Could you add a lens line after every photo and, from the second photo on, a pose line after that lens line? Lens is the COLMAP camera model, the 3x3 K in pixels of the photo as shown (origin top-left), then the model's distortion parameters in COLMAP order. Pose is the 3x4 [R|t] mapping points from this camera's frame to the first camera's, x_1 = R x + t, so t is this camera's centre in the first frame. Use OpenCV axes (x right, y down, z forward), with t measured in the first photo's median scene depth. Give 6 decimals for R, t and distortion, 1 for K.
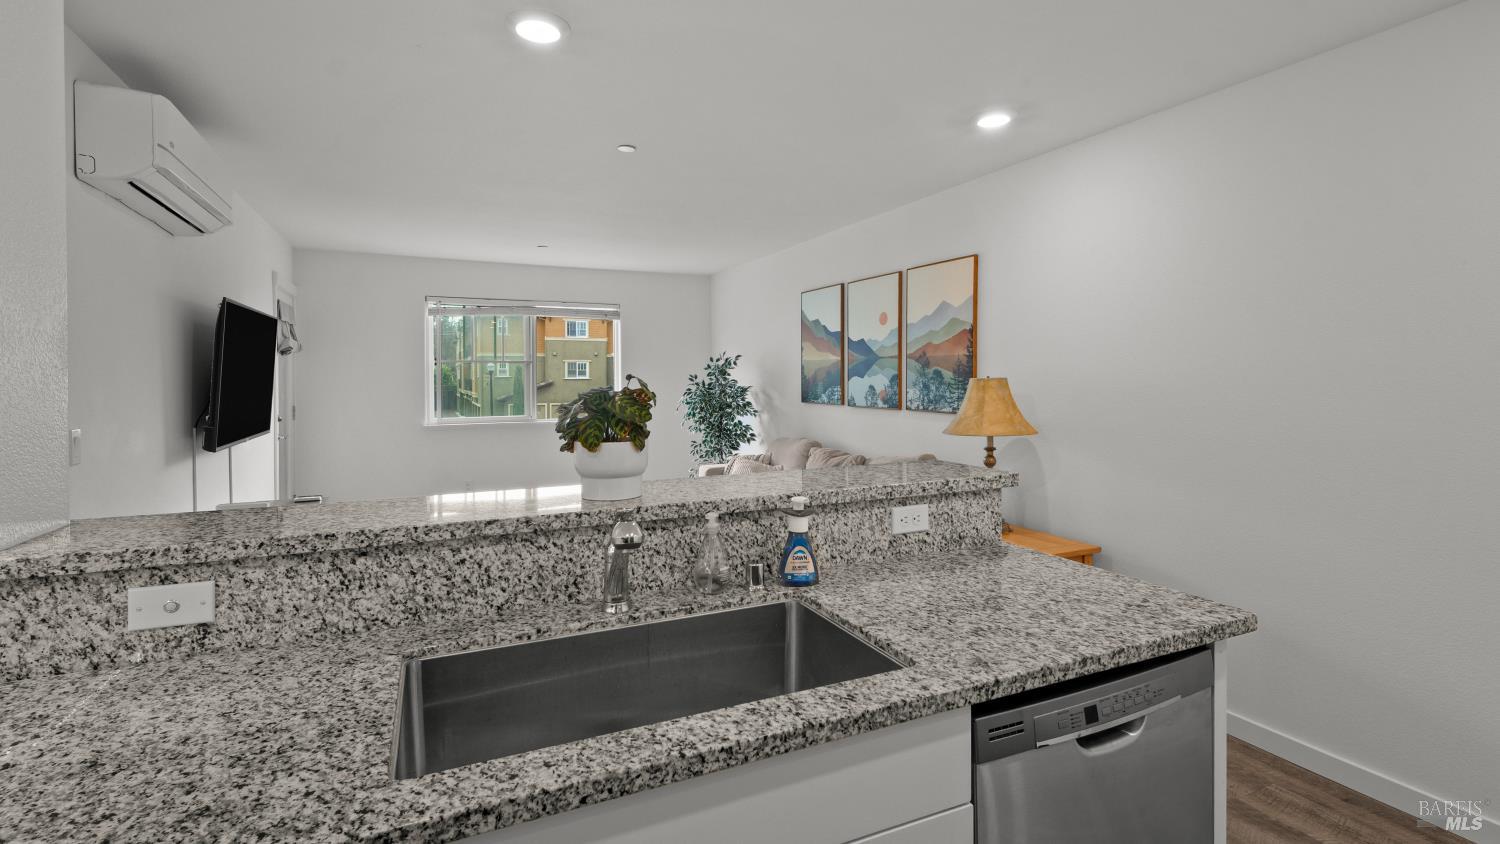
lens RADIAL K [[684.4, 0, 759.1], [0, 684.4, 386.5], [0, 0, 1]] dist [0.000184, -0.001305]
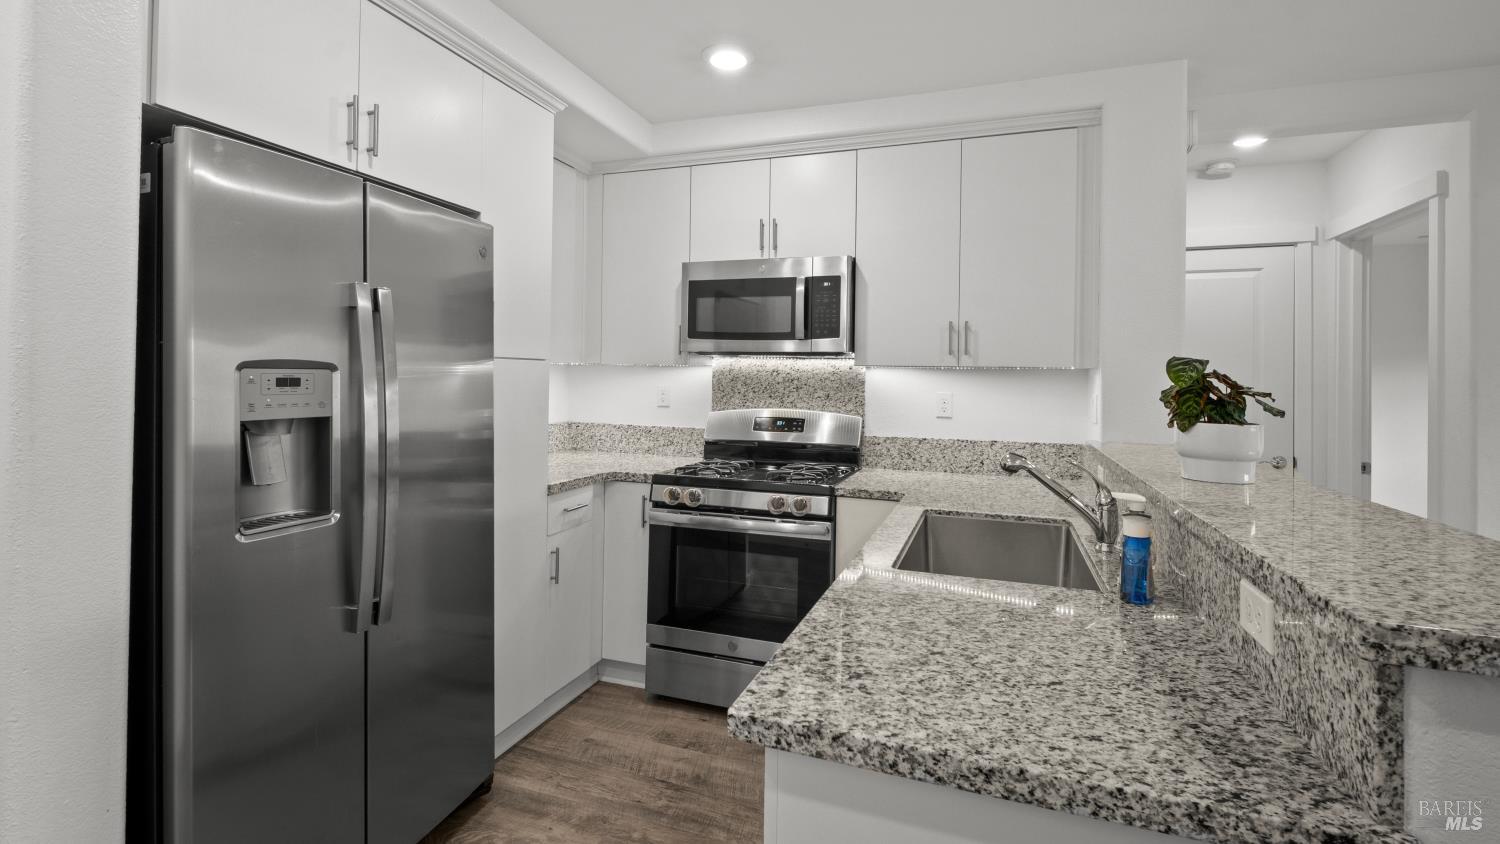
lens RADIAL K [[684.4, 0, 726.5], [0, 684.4, 374.8], [0, 0, 1]] dist [0.000184, -0.001305]
pose [[-0.721596, -0.009509, -0.692249, 0.330324], [-0.021540, 0.999730, 0.008721, 0.004508], [0.691980, 0.021204, -0.721606, 0.408818]]
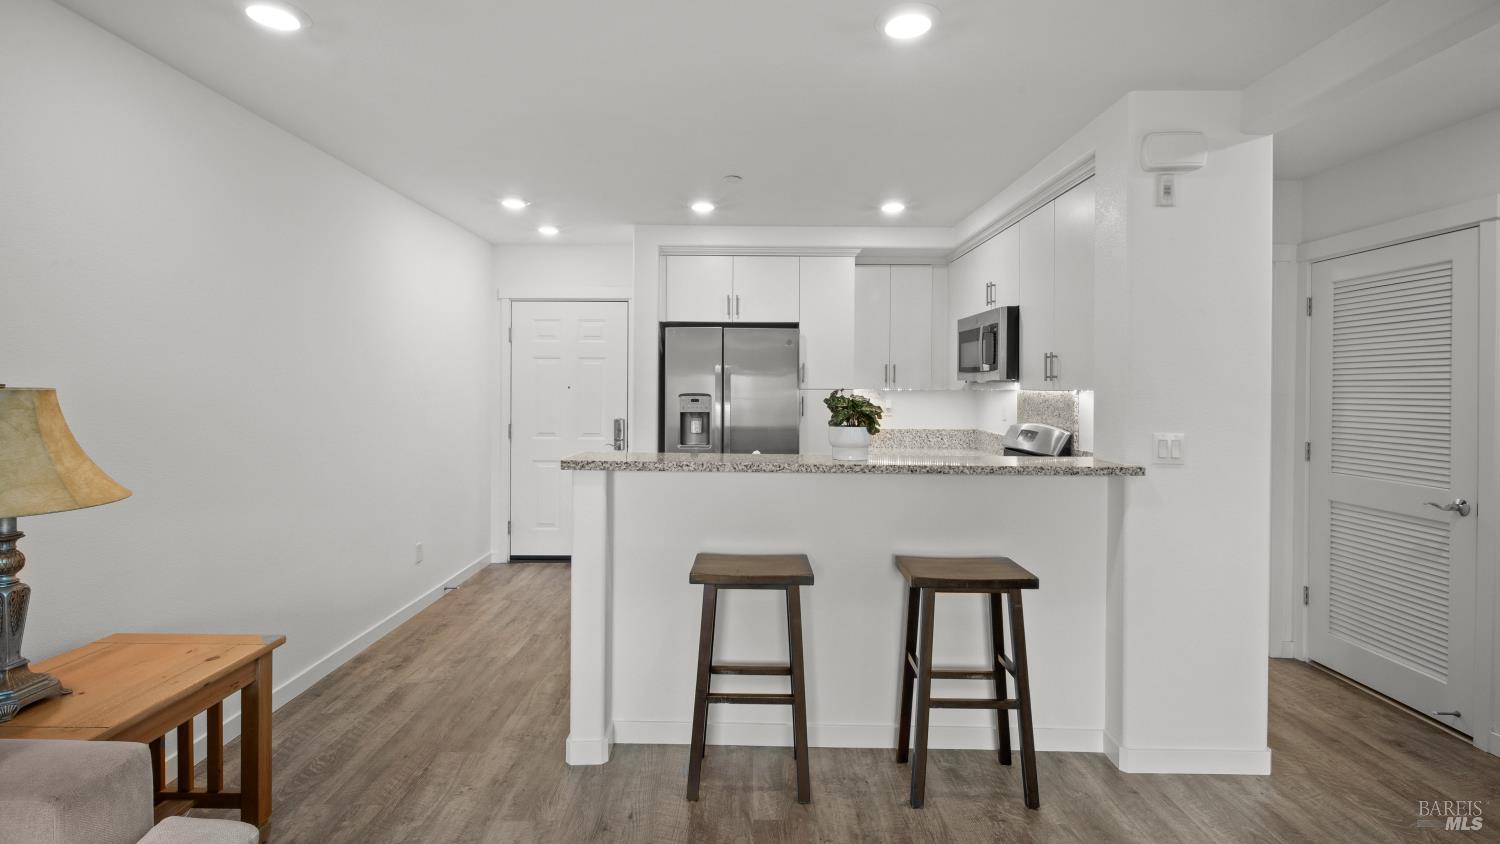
lens RADIAL K [[684.4, 0, 736.6], [0, 684.4, 393.5], [0, 0, 1]] dist [0.000184, -0.001305]
pose [[-0.896484, -0.003607, 0.443061, -0.241210], [0.005840, 0.999784, 0.019957, -0.014338], [-0.443037, 0.020478, -0.896269, 0.901238]]
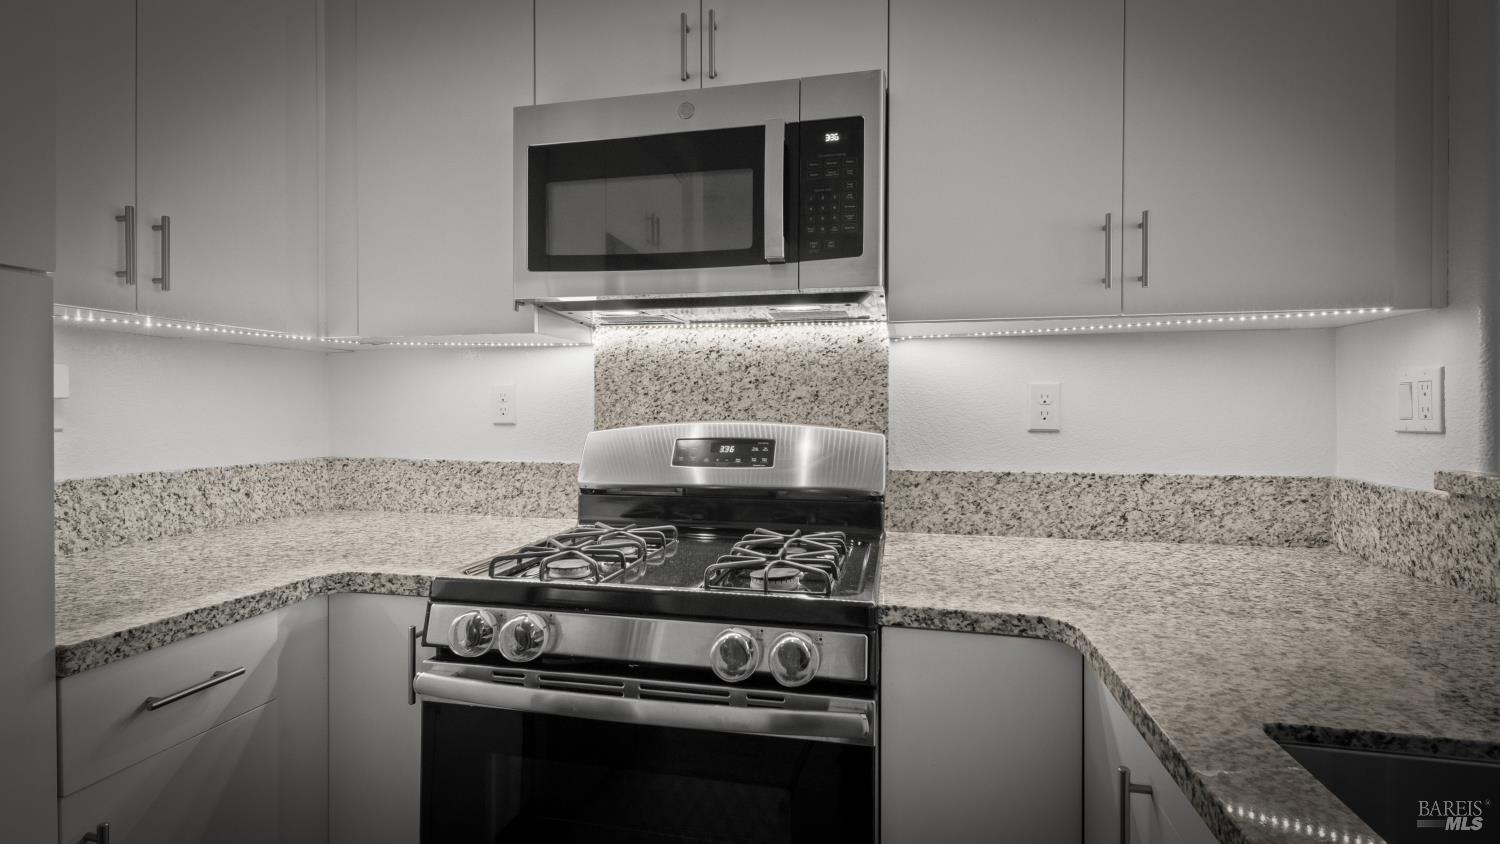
lens RADIAL K [[684.4, 0, 747.6], [0, 684.4, 411.0], [0, 0, 1]] dist [0.000184, -0.001305]
pose [[-0.615069, 0.006510, -0.788446, 0.079257], [-0.008853, 0.999846, 0.015161, 0.033306], [0.788423, 0.016305, -0.614917, 0.170048]]
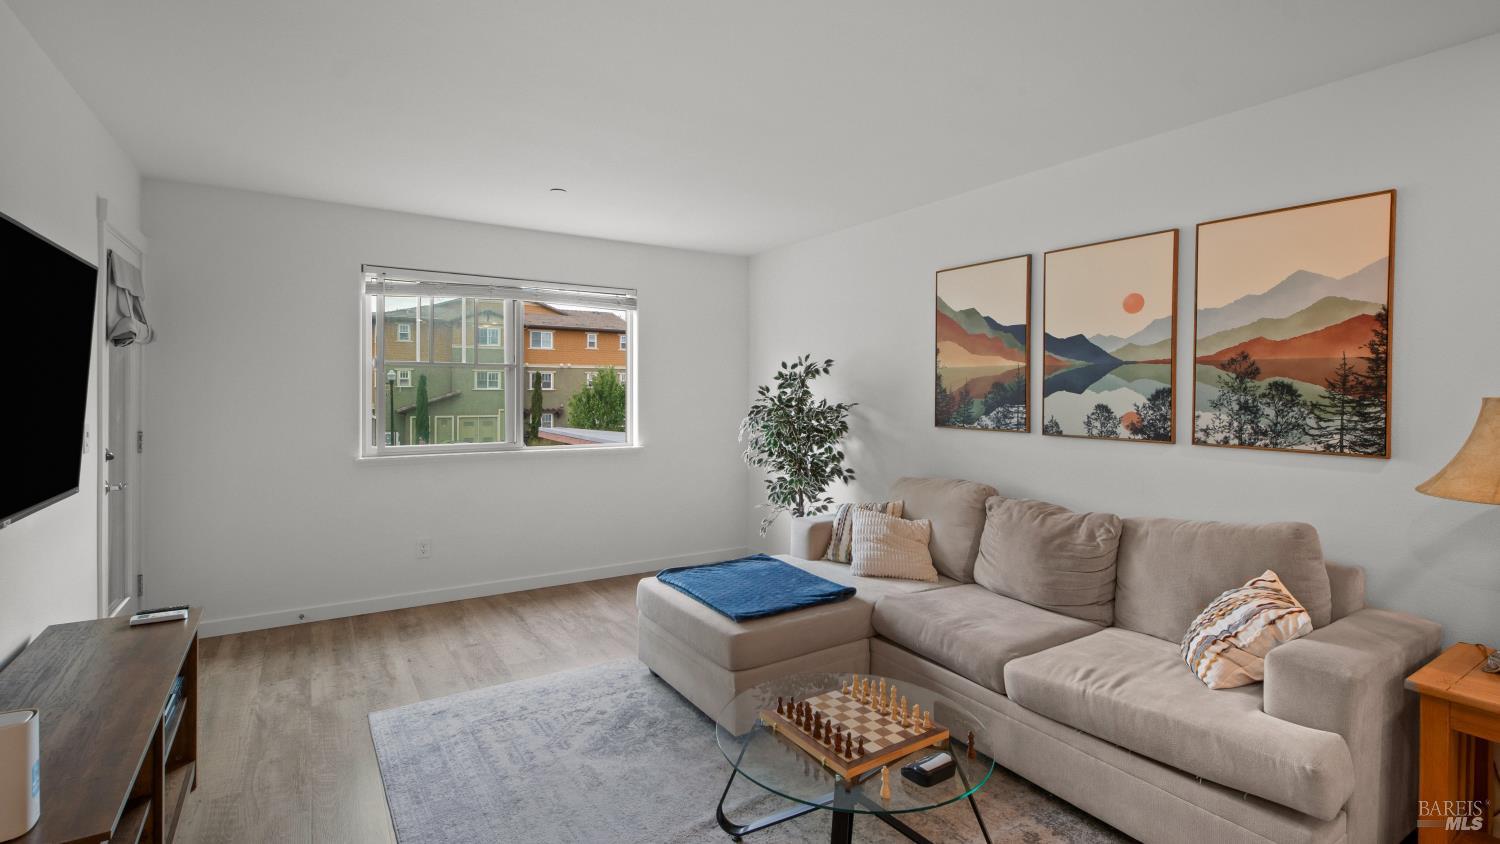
lens RADIAL K [[684.4, 0, 754.4], [0, 684.4, 390.7], [0, 0, 1]] dist [0.000184, -0.001305]
pose [[0.992244, 0.008058, 0.124043, -0.254455], [-0.006501, 0.999895, -0.012951, -0.004809], [-0.124135, 0.012044, 0.992192, 0.393559]]
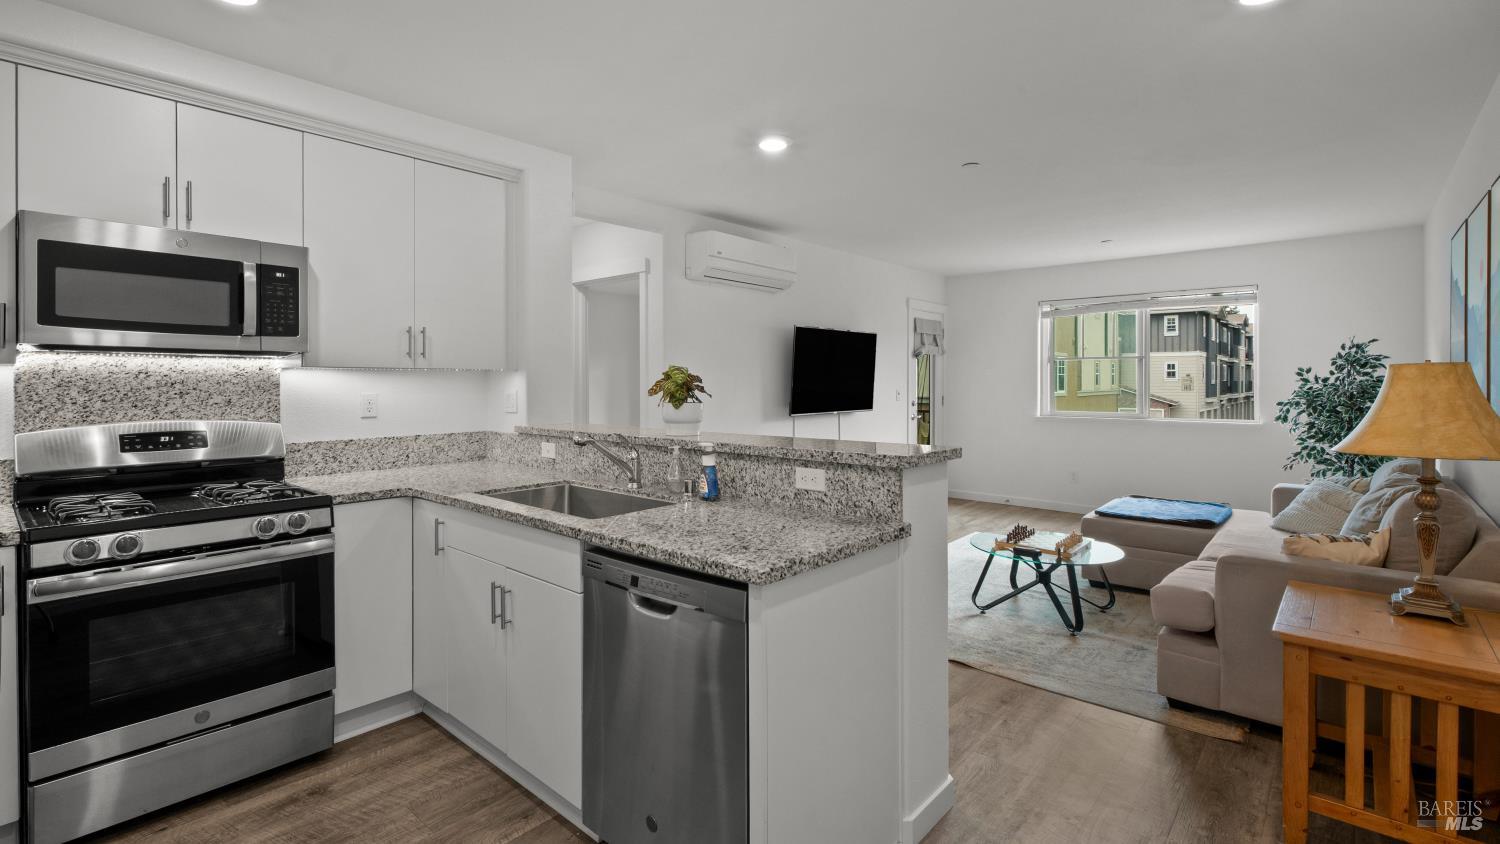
lens RADIAL K [[684.4, 0, 734.2], [0, 684.4, 385.1], [0, 0, 1]] dist [0.000184, -0.001305]
pose [[0.380485, 0.007584, -0.924756, 0.485786], [-0.011261, 0.999930, 0.003567, 0.008560], [0.924718, 0.009057, 0.380544, 0.153092]]
